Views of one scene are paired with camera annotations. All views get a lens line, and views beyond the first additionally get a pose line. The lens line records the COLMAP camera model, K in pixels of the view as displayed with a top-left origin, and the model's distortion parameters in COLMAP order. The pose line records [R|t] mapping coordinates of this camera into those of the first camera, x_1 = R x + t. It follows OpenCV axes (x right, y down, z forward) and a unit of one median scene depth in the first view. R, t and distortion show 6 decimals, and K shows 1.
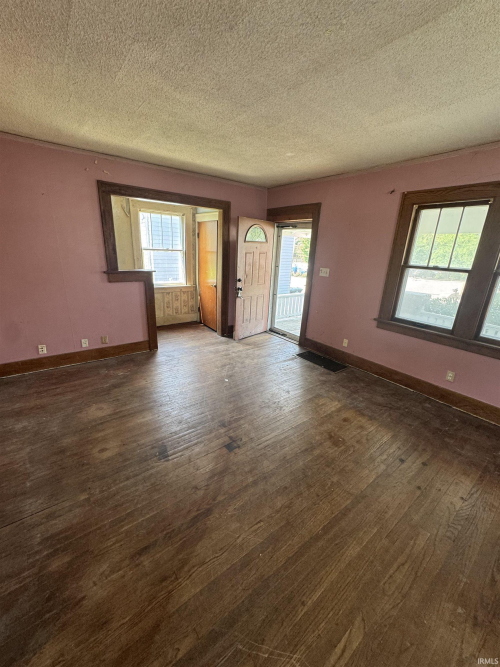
lens RADIAL K [[266.0, 0, 248.4], [0, 266.0, 334.0], [0, 0, 1]] dist [0.000491, 0.000101]
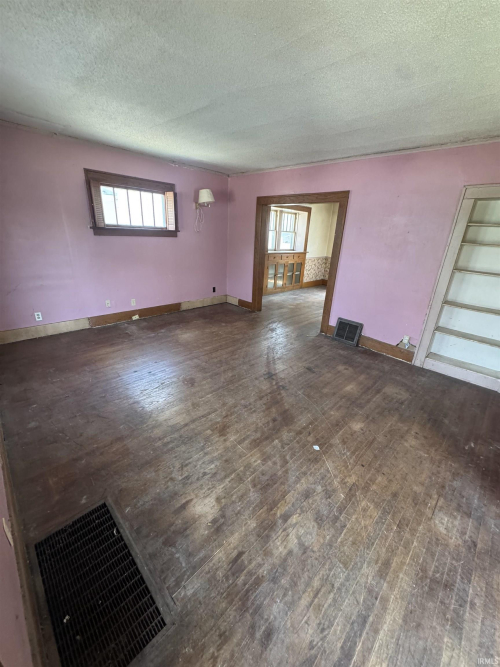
lens RADIAL K [[266.0, 0, 246.3], [0, 266.0, 329.5], [0, 0, 1]] dist [0.000491, 0.000101]
pose [[-0.987532, -0.042521, -0.151567, 0.268101], [-0.127510, 0.780695, 0.611766, -0.584218], [0.092315, 0.623464, -0.776383, 1.840958]]
